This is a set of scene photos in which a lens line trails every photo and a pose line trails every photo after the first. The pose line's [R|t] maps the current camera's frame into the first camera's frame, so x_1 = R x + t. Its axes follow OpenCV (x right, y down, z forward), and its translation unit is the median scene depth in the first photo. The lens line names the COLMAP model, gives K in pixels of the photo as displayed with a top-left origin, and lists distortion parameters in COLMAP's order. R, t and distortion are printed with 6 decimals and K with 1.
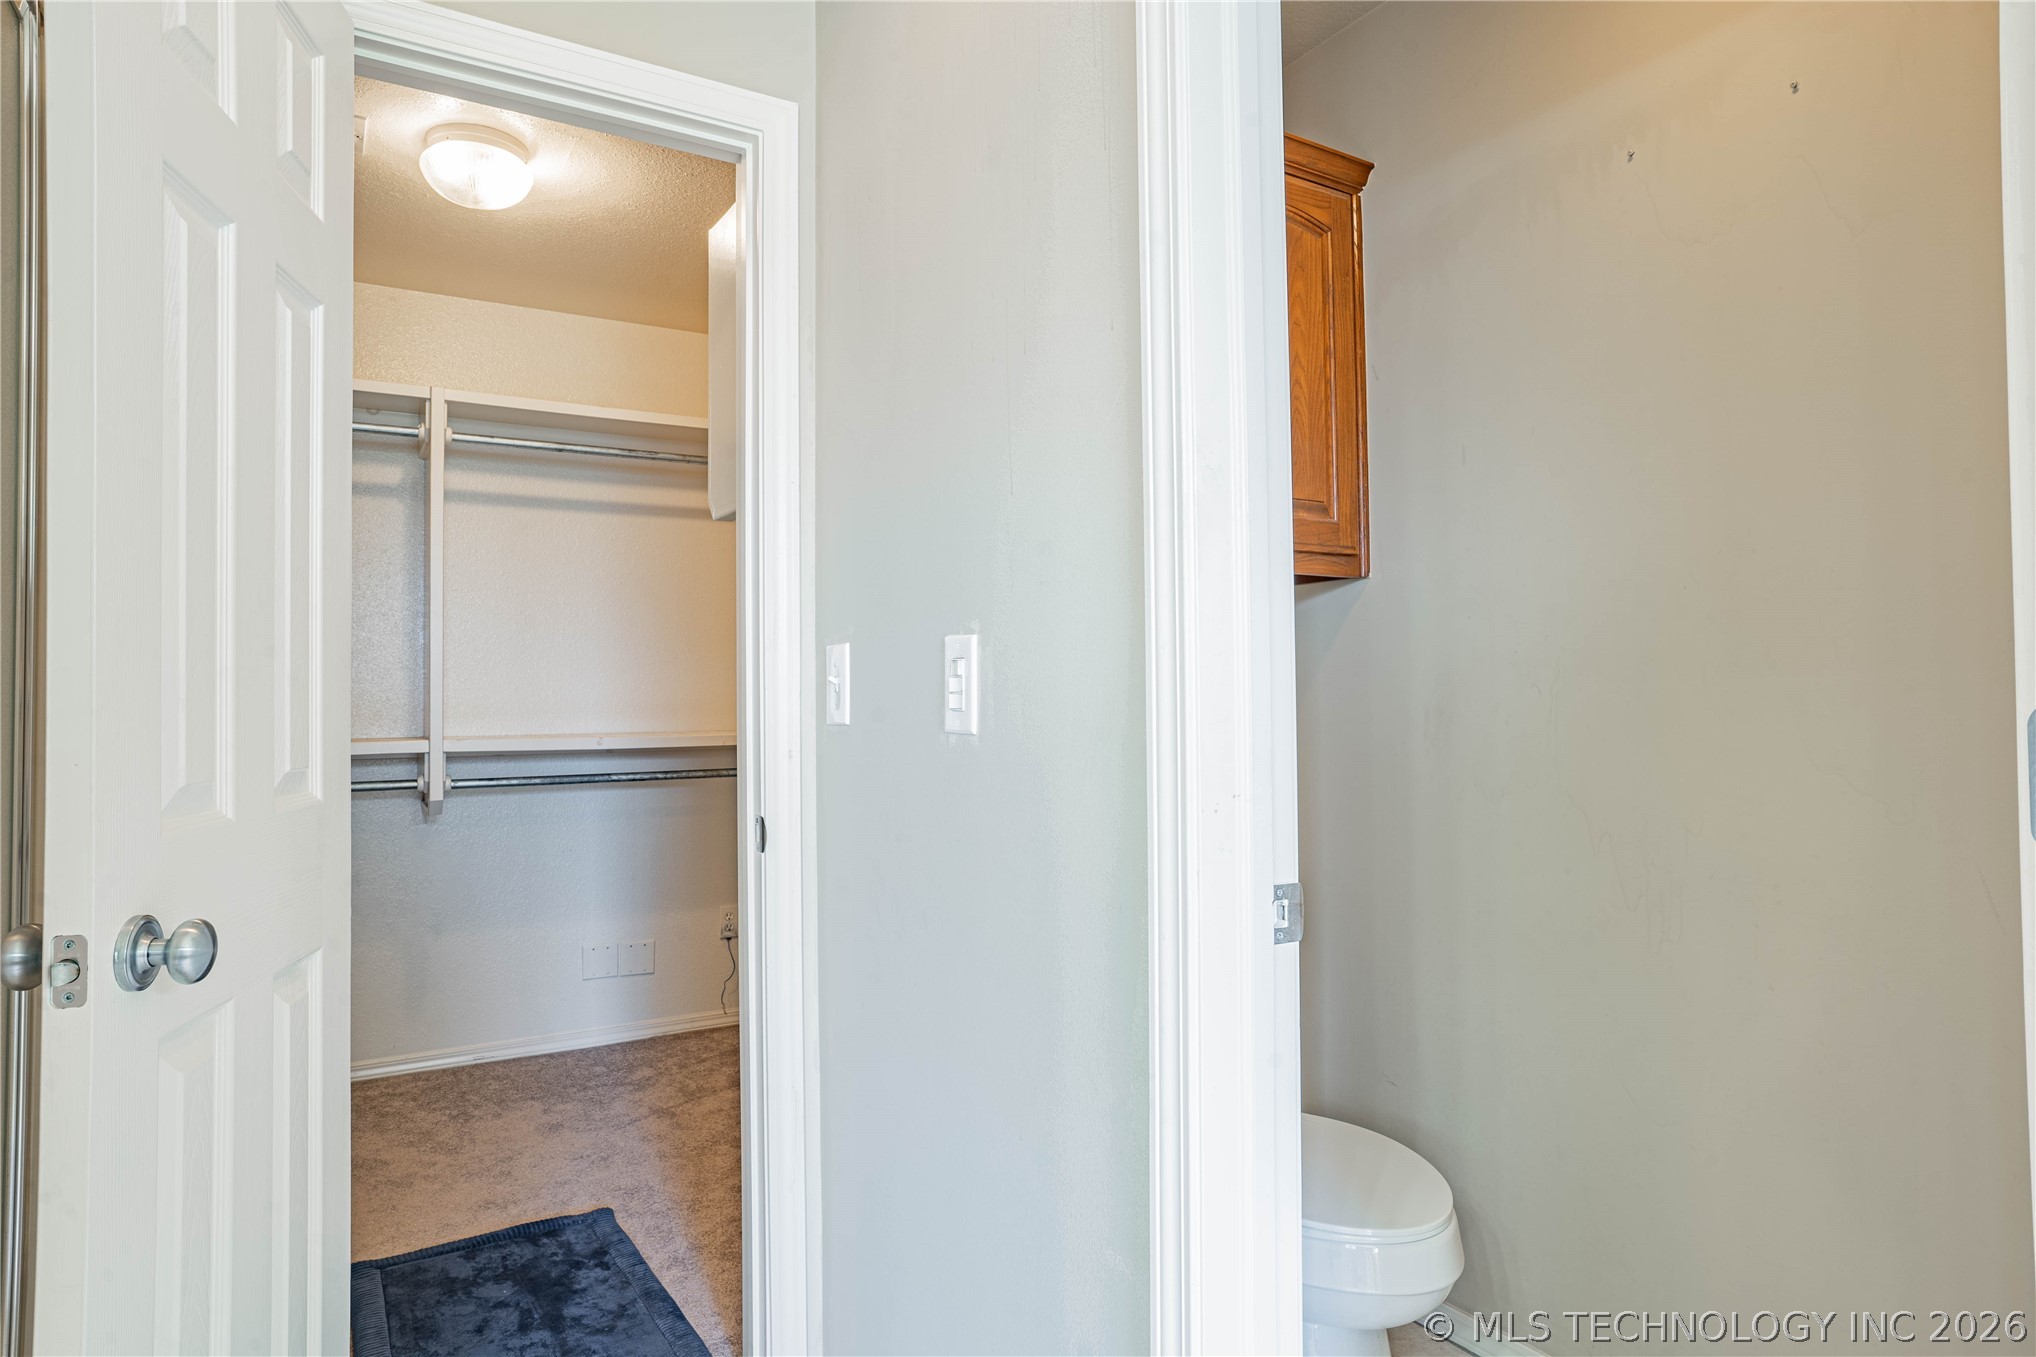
lens RADIAL K [[1189.5, 0, 1018.0], [0, 1189.5, 678.5], [0, 0, 1]] dist [-0.055349, 0.064857]
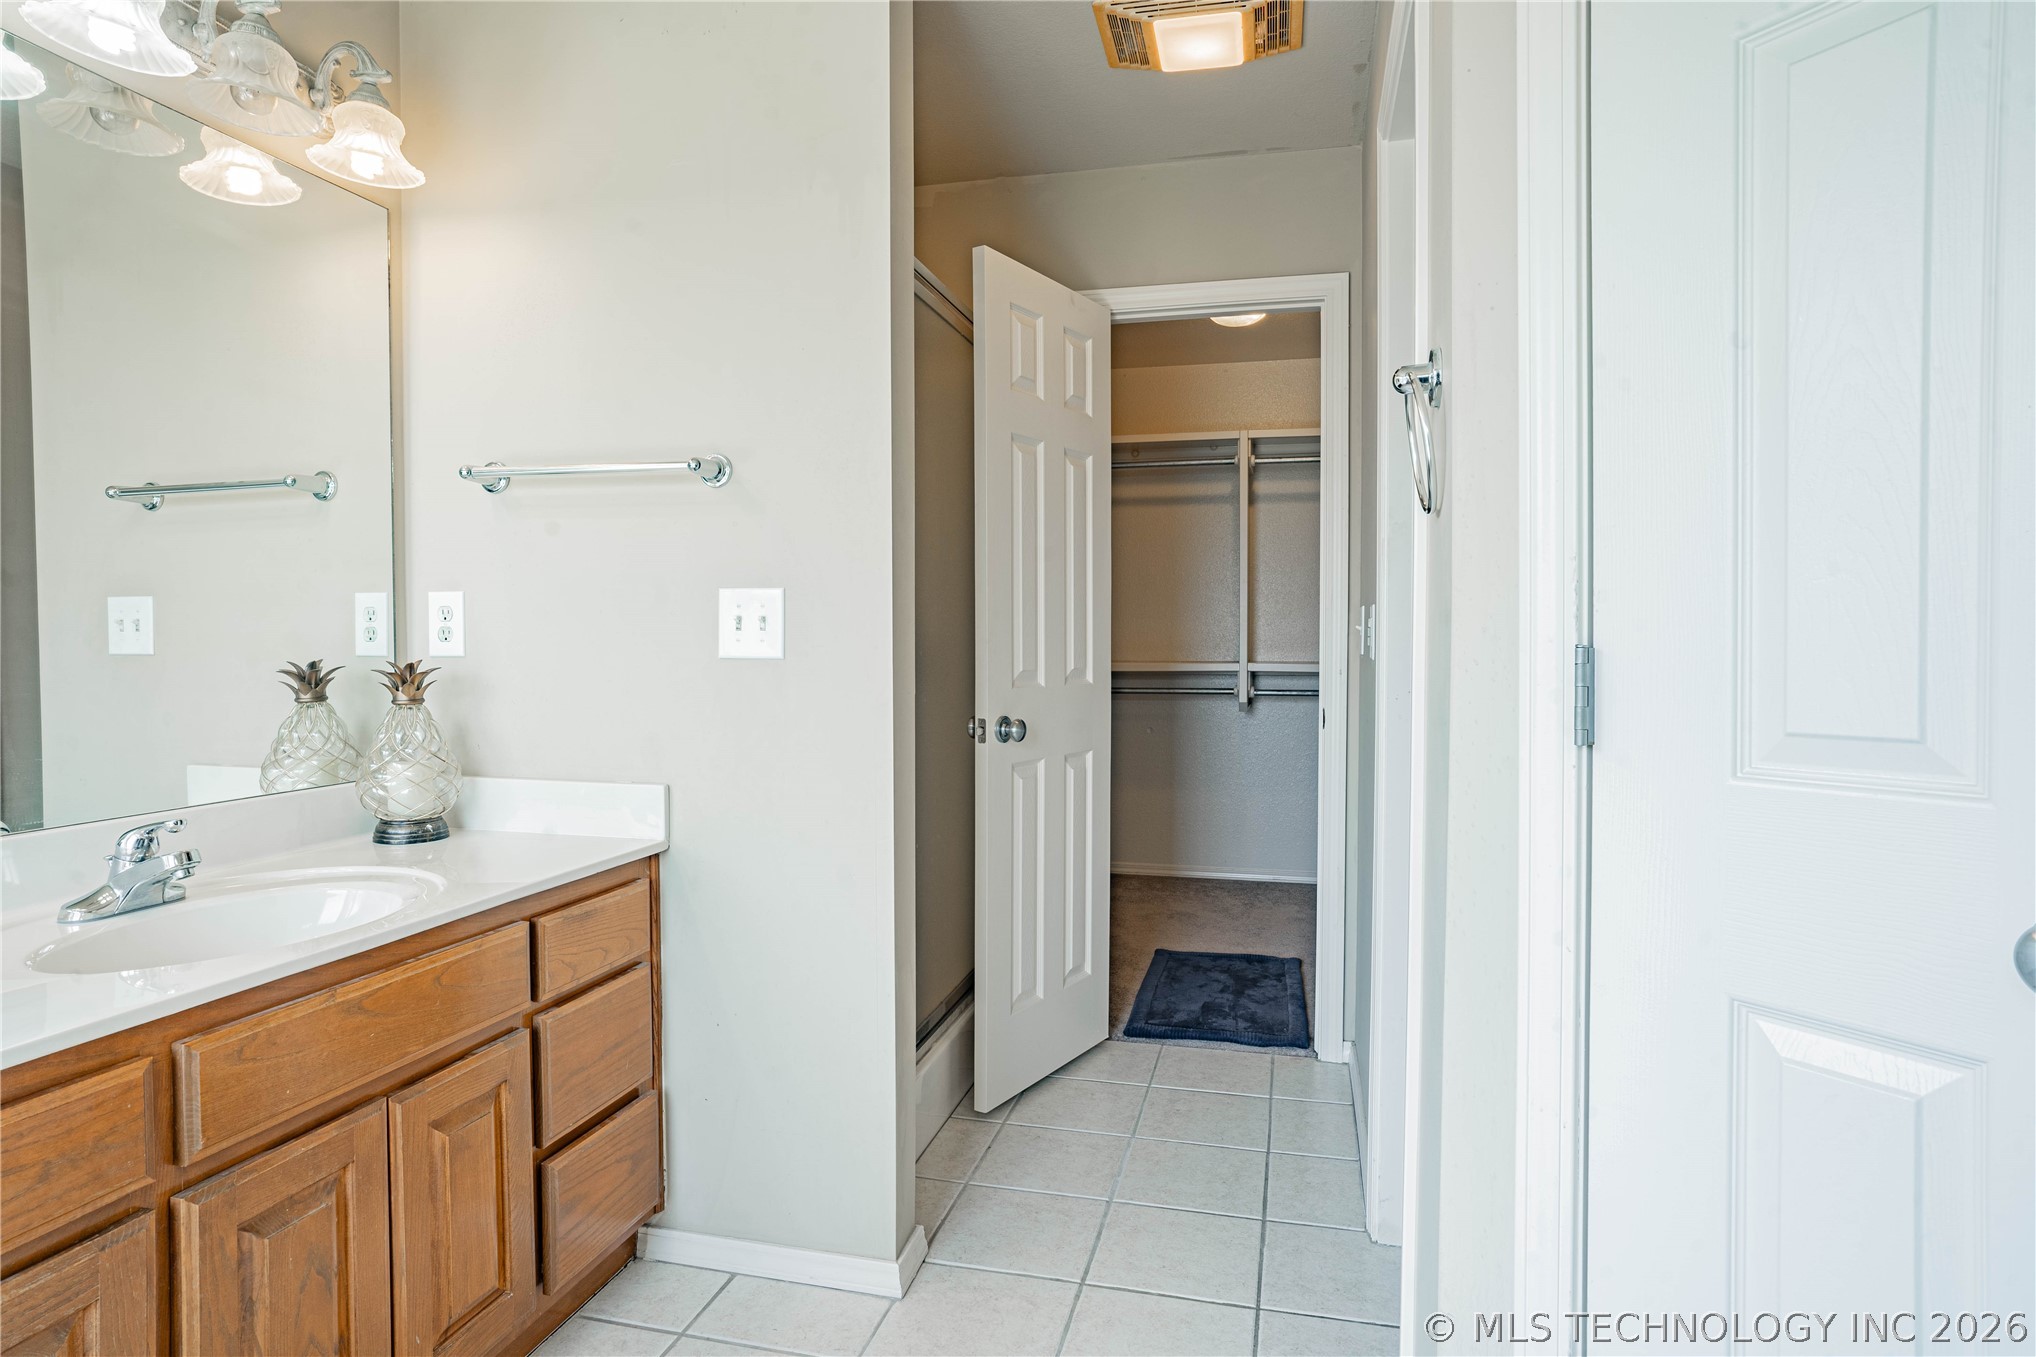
lens RADIAL K [[1119.1, 0, 1017.6], [0, 1119.1, 673.5], [0, 0, 1]] dist [-0.054282, 0.041316]
pose [[0.711315, 0.030708, -0.702202, 0.511390], [0.006185, 0.998733, 0.049941, -0.013056], [0.702846, -0.039867, 0.710224, -0.381971]]
